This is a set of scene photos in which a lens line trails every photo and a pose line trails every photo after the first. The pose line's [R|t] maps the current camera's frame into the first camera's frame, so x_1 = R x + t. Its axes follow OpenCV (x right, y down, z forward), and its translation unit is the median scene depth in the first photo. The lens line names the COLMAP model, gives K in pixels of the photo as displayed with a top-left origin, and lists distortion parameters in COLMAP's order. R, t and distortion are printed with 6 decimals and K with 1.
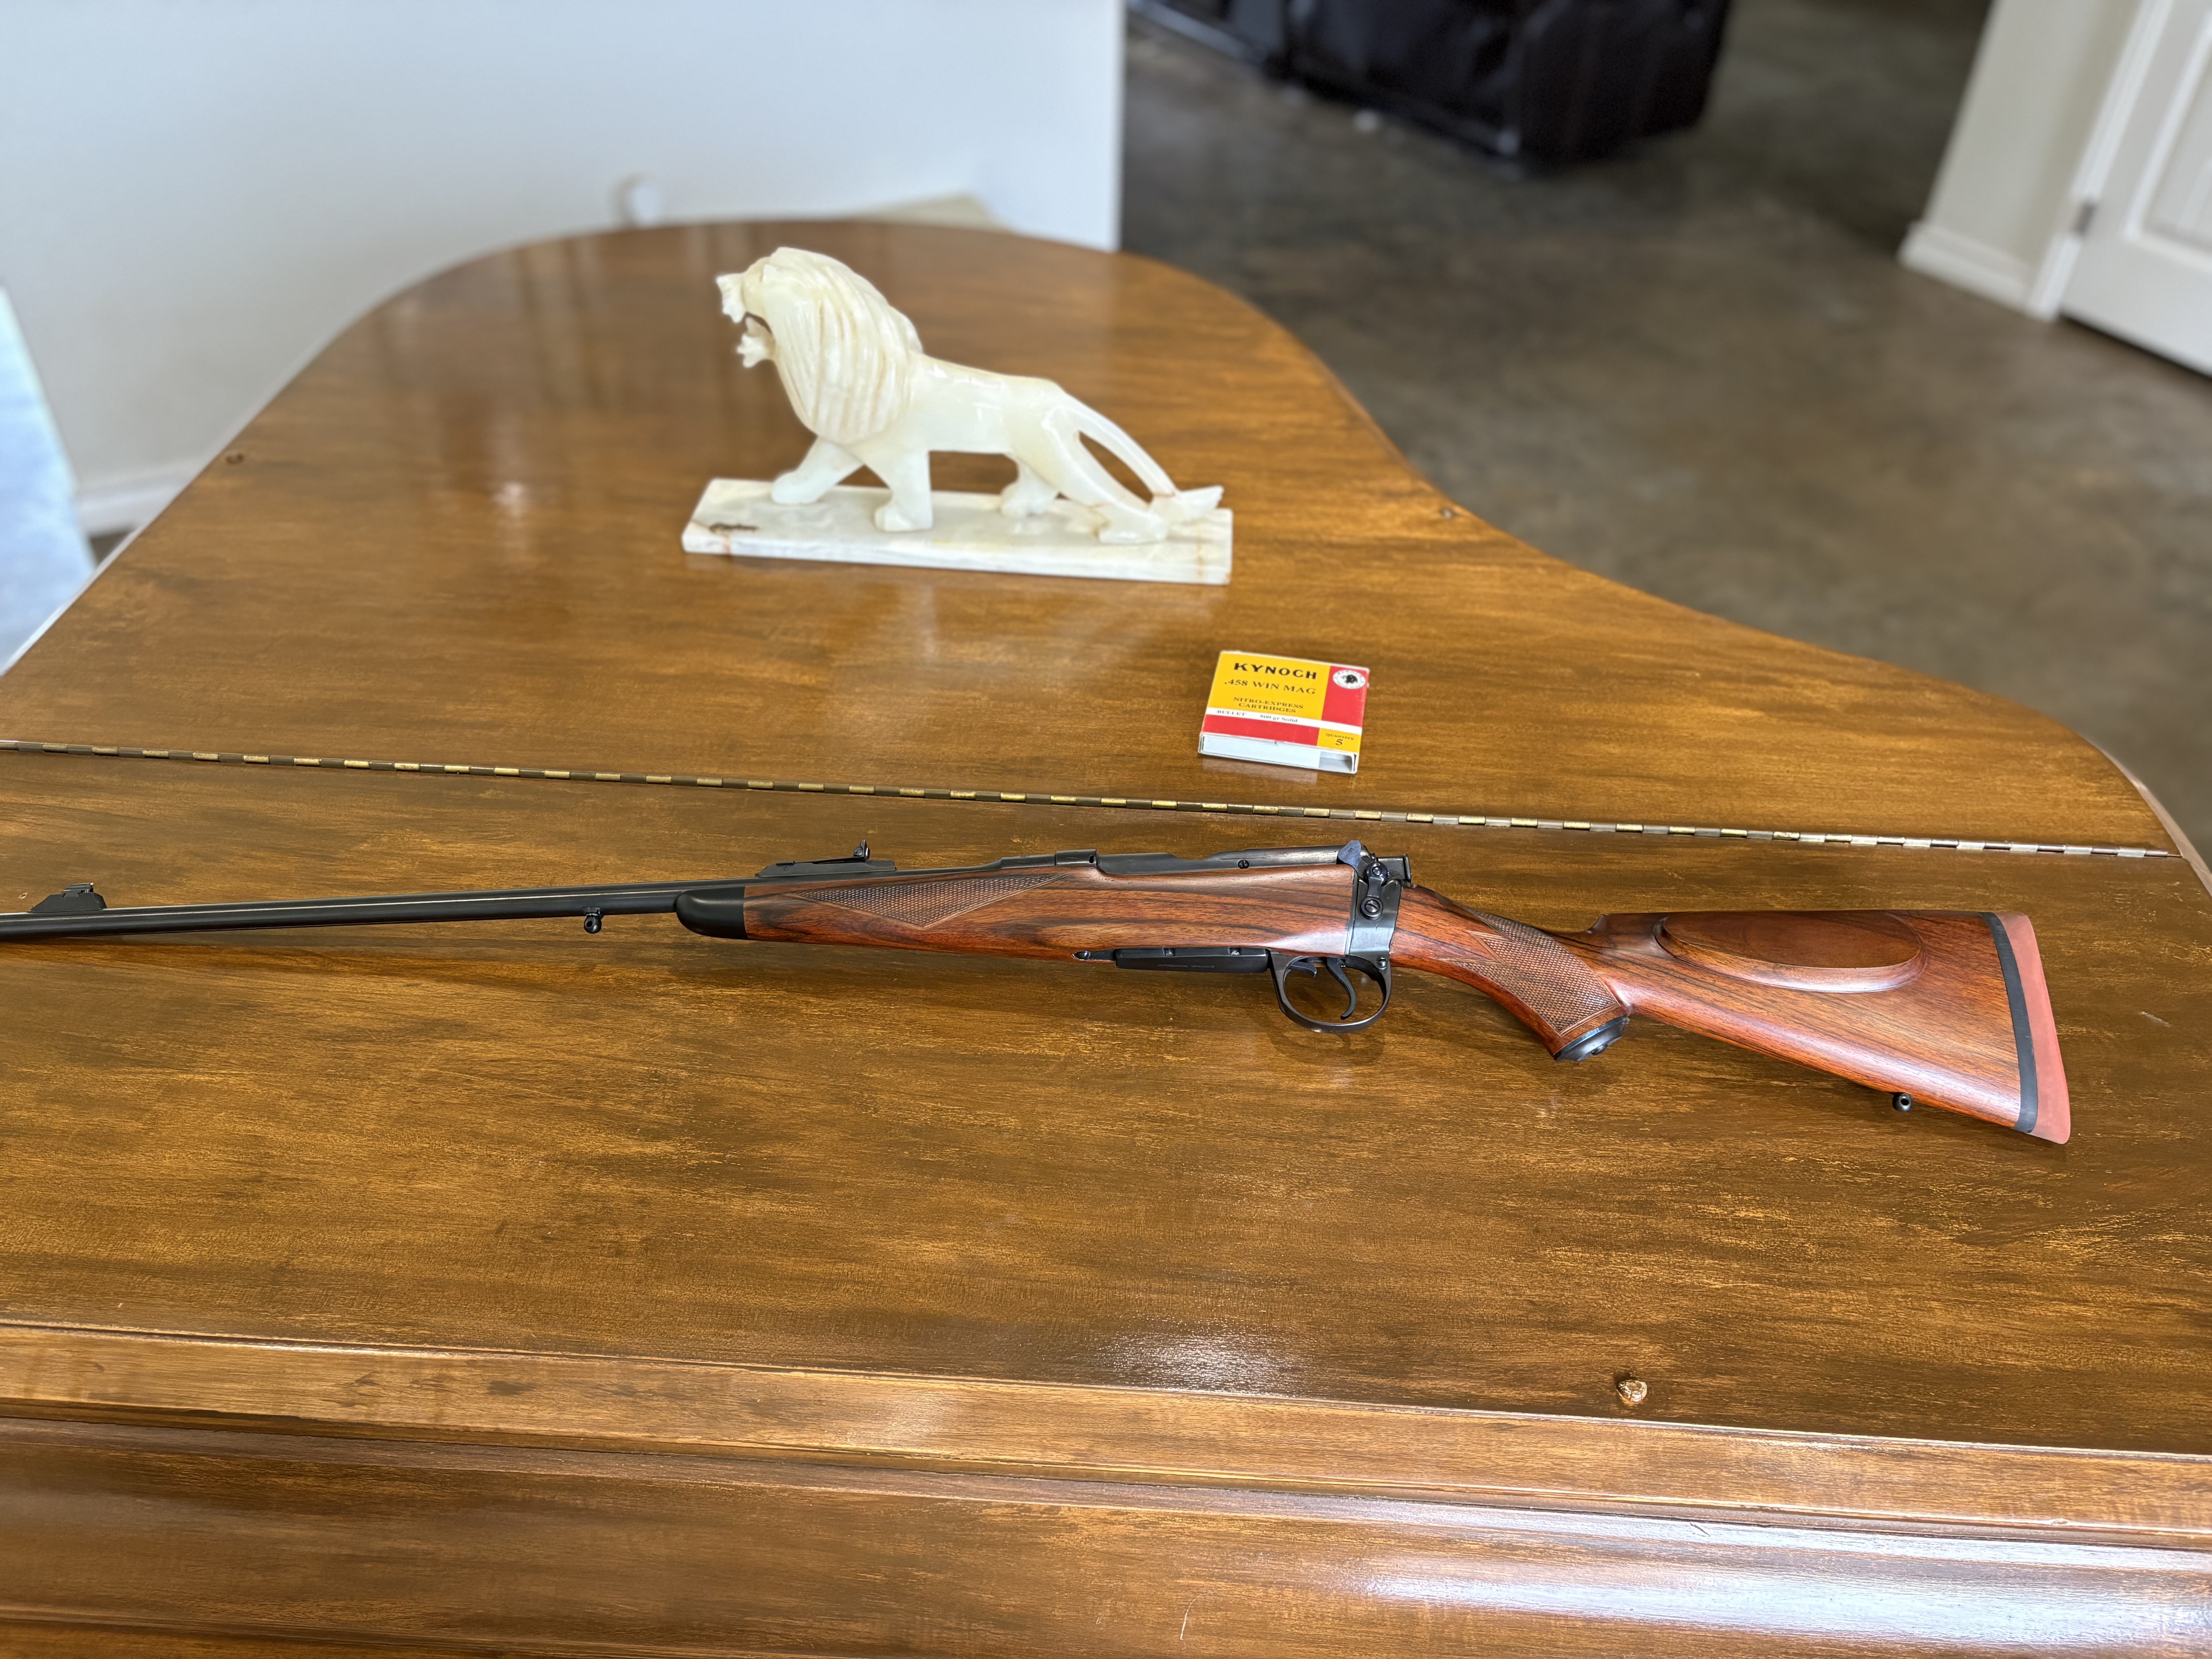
lens RADIAL K [[1712.9, 0, 1096.4], [0, 1712.9, 818.2], [0, 0, 1]] dist [0.023741, -0.036491]
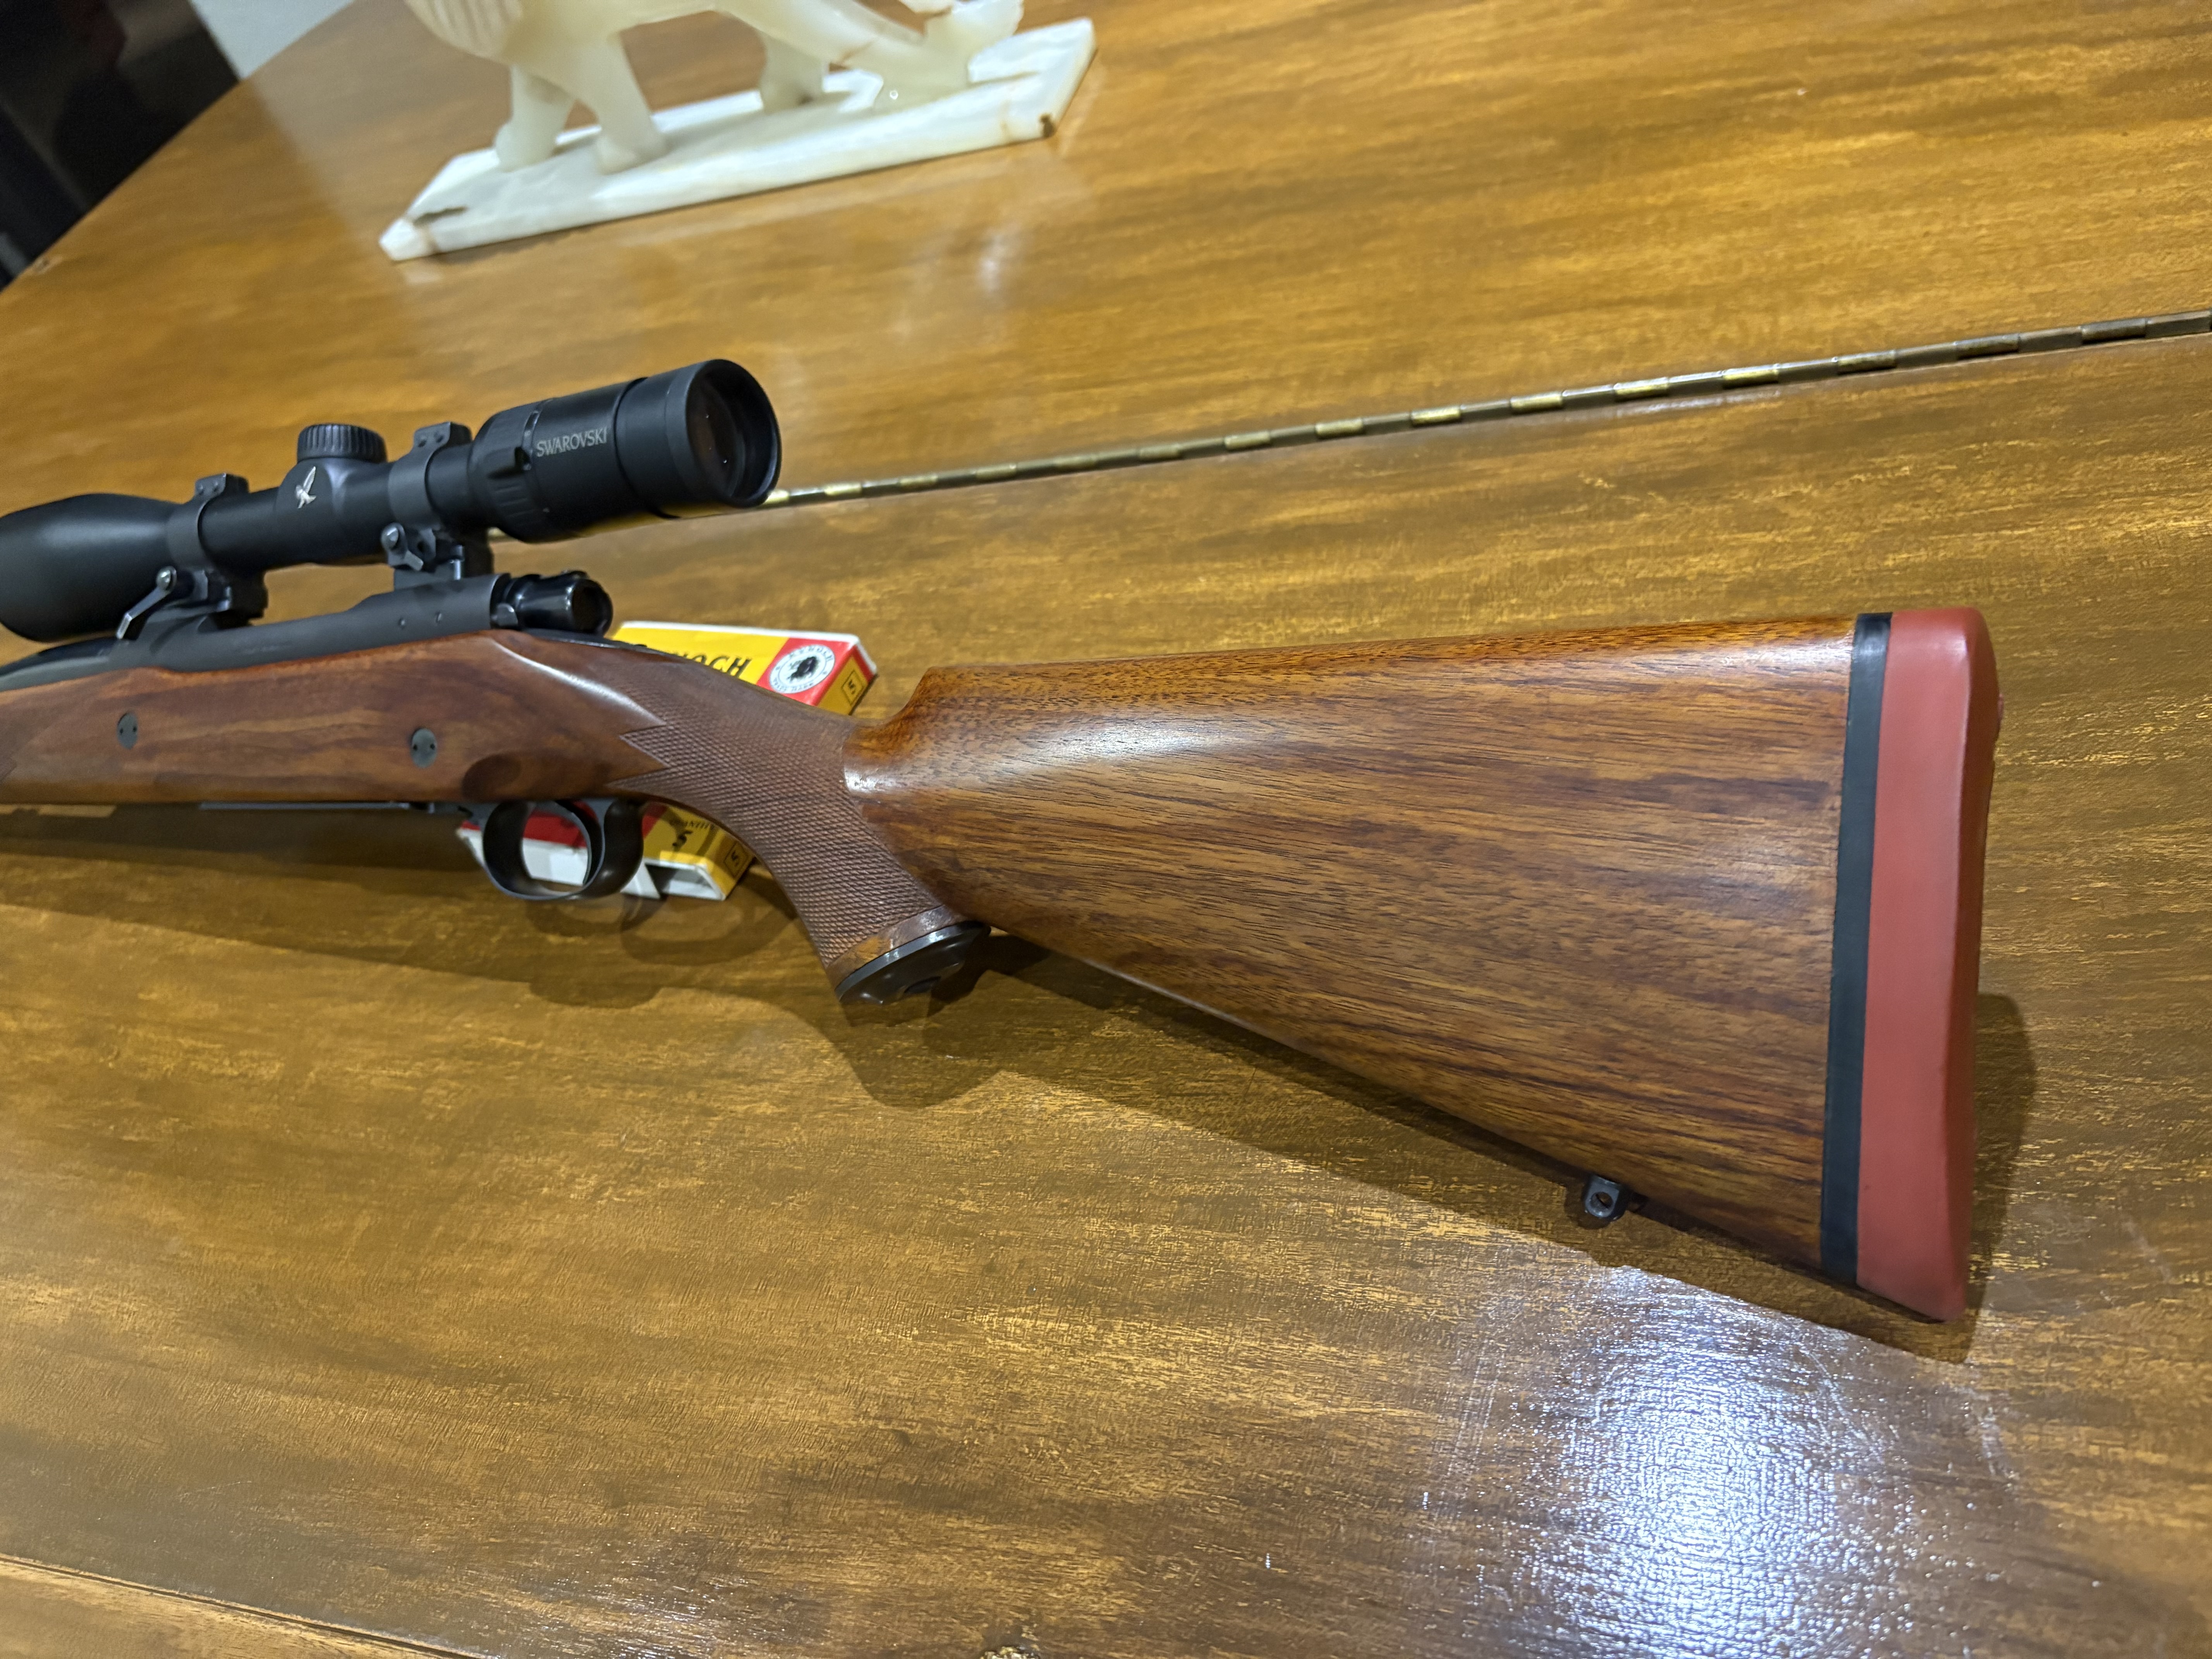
lens RADIAL K [[1712.9, 0, 1100.1], [0, 1712.9, 836.8], [0, 0, 1]] dist [0.023741, -0.036491]
pose [[0.927233, -0.083792, -0.364990, 0.428409], [0.135601, 0.983631, 0.118669, 0.063326], [0.349072, -0.159526, 0.923418, 0.536606]]
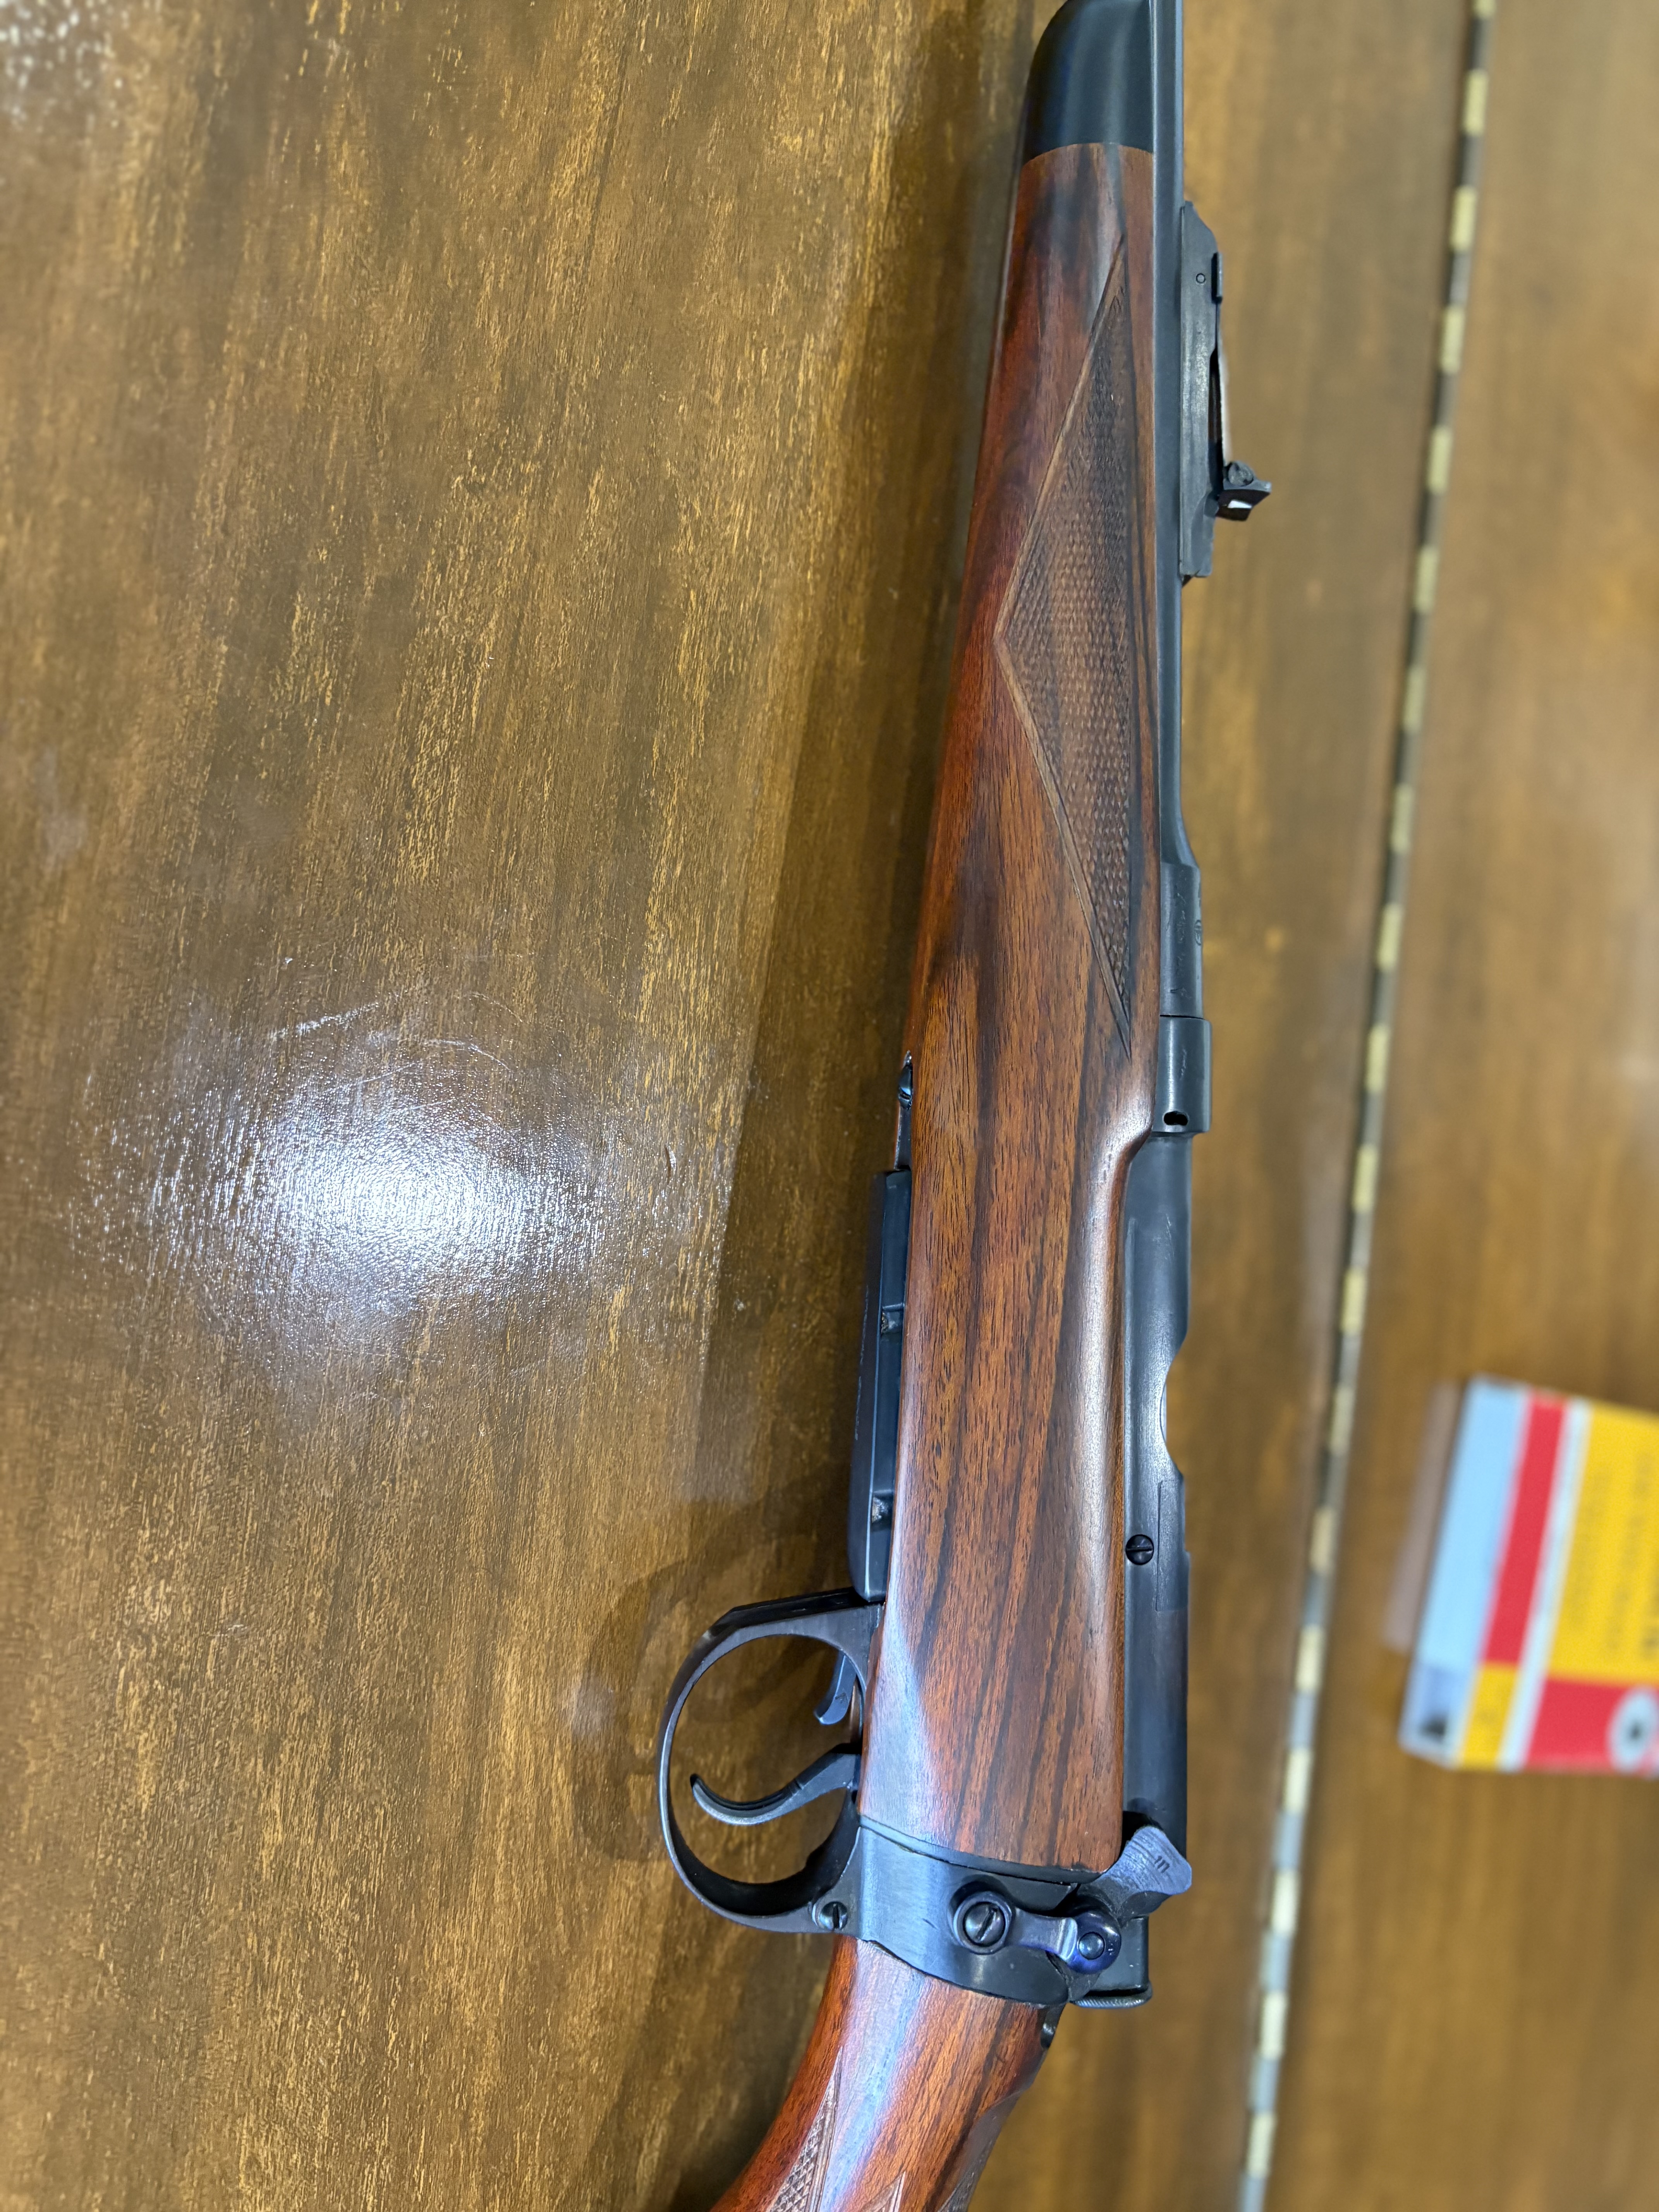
lens RADIAL K [[1712.9, 0, 818.8], [0, 1712.9, 1116.0], [0, 0, 1]] dist [0.023741, -0.036491]
pose [[-0.049405, 0.998719, 0.010946, -0.004073], [-0.947328, -0.050329, 0.316285, -0.018567], [0.316431, 0.005256, 0.948601, 0.657237]]
